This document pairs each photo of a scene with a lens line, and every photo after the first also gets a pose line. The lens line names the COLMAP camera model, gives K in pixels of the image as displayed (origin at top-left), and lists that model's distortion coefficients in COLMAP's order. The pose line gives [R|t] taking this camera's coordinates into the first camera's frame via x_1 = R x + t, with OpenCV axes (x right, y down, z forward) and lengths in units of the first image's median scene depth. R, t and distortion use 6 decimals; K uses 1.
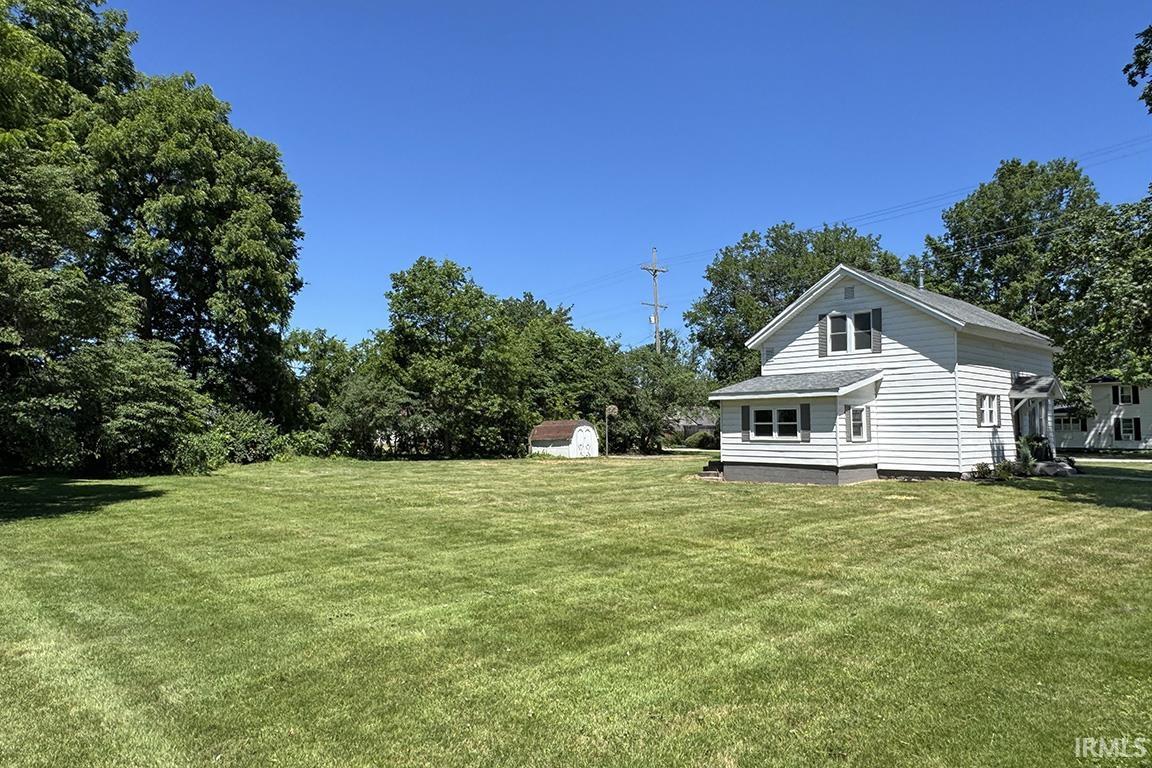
lens RADIAL K [[734.5, 0, 576.4], [0, 734.5, 382.8], [0, 0, 1]] dist [0.007803, 0.000621]
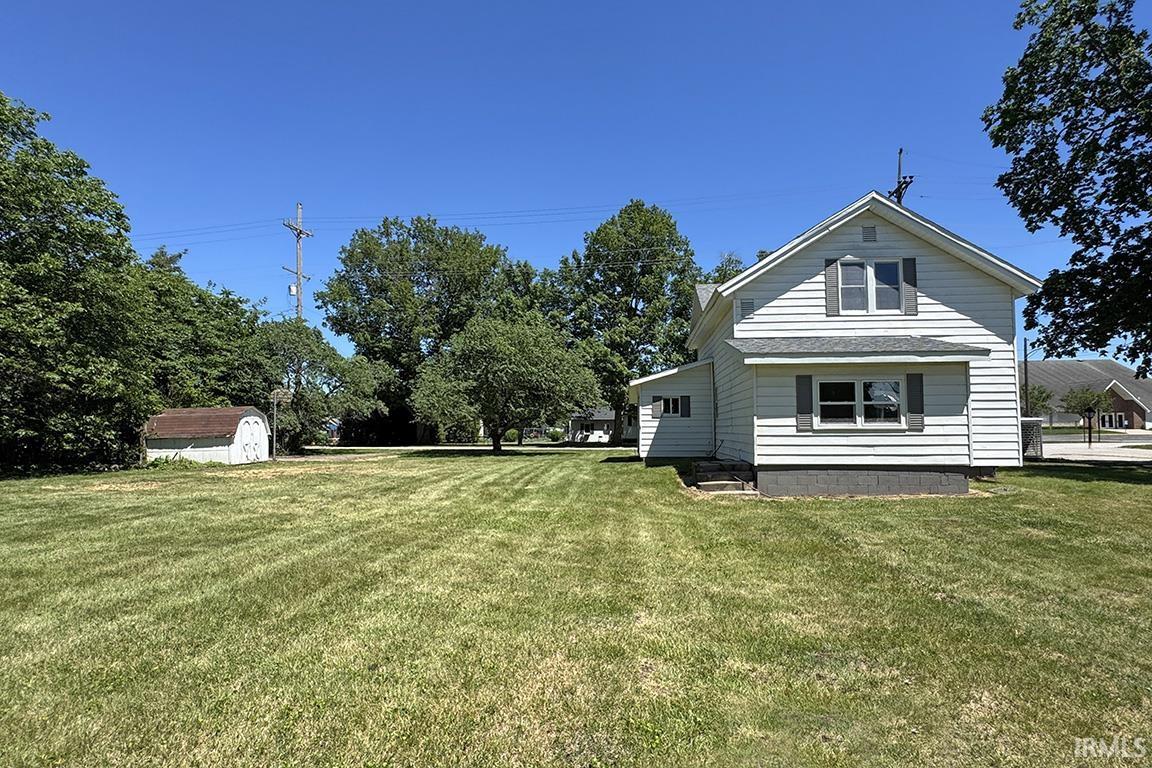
lens RADIAL K [[587.5, 0, 575.7], [0, 587.5, 390.8], [0, 0, 1]] dist [0.002750, -0.000322]
pose [[0.739809, 0.042068, 0.671500, -0.242244], [-0.041135, 0.999004, -0.017266, 0.059224], [-0.671558, -0.014849, 0.740803, 0.728999]]
